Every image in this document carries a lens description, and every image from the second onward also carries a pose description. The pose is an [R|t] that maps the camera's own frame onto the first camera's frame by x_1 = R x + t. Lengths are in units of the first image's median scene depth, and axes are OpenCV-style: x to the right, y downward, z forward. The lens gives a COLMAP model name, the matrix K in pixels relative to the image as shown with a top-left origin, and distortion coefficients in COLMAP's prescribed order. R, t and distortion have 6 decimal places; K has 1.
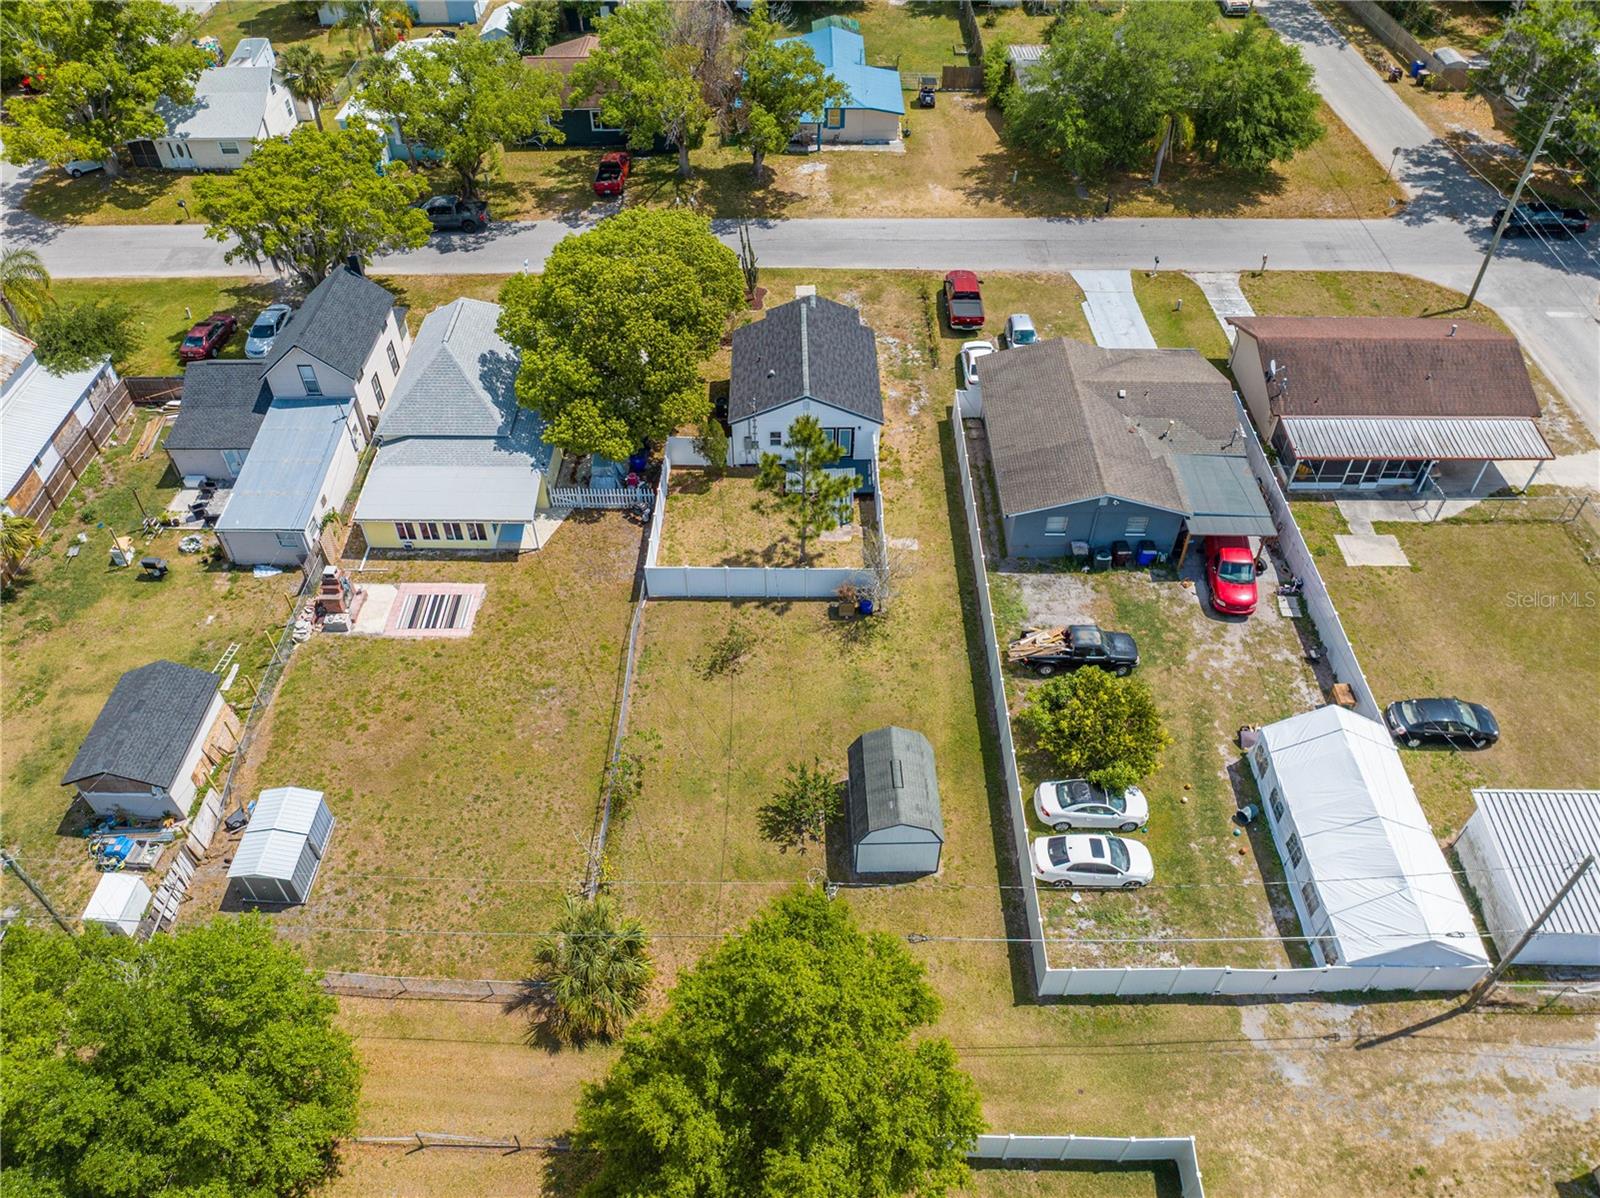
lens RADIAL K [[1136.8, 0, 793.9], [0, 1136.8, 595.7], [0, 0, 1]] dist [-0.035687, -0.002729]
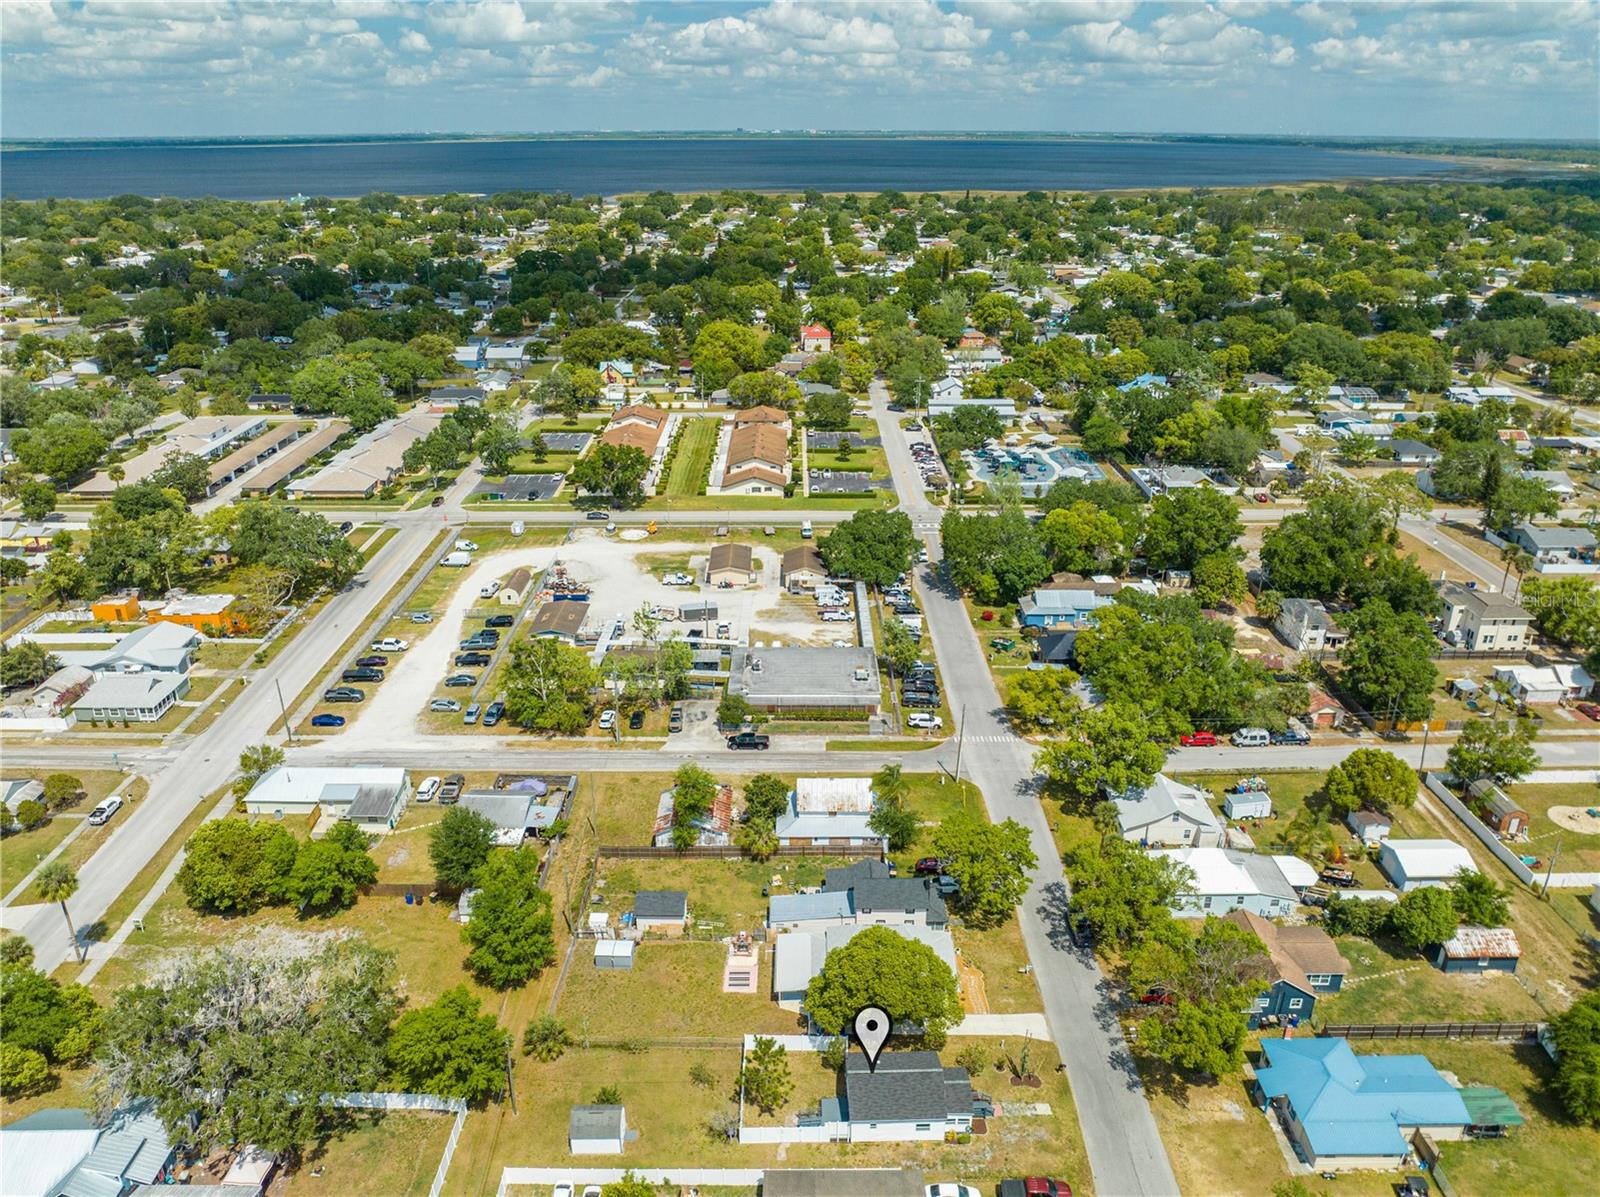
lens RADIAL K [[1137.6, 0, 797.6], [0, 1137.6, 598.1], [0, 0, 1]] dist [-0.025133, -0.033835]
pose [[0.009136, 0.389134, -0.921136, 1.365624], [-0.715993, 0.645596, 0.265631, -1.077940], [0.698048, 0.657100, 0.284515, -0.052146]]
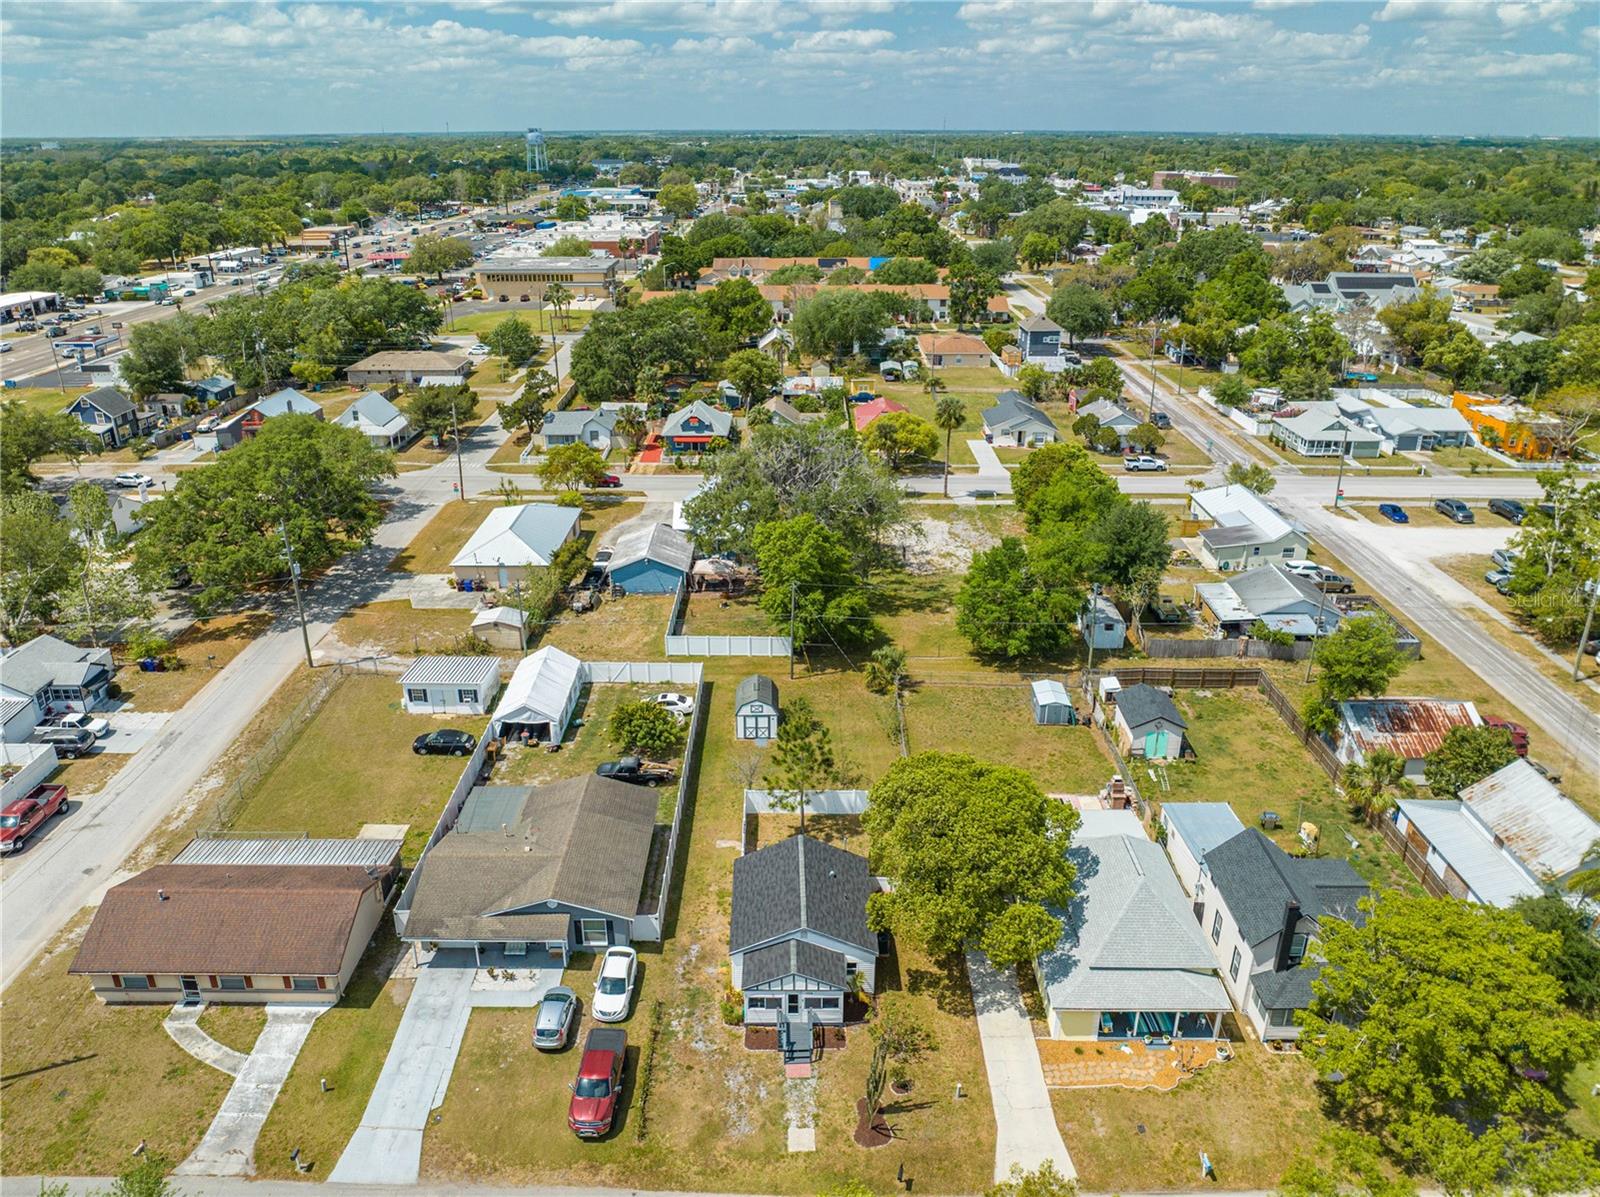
lens RADIAL K [[1156.7, 0, 793.7], [0, 1156.7, 600.0], [0, 0, 1]] dist [-0.037058, -0.000655]
pose [[-0.999991, 0.004041, -0.001620, 0.019465], [0.000007, 0.373704, 0.927548, -1.389415], [0.004353, 0.927539, -0.373700, 1.225644]]
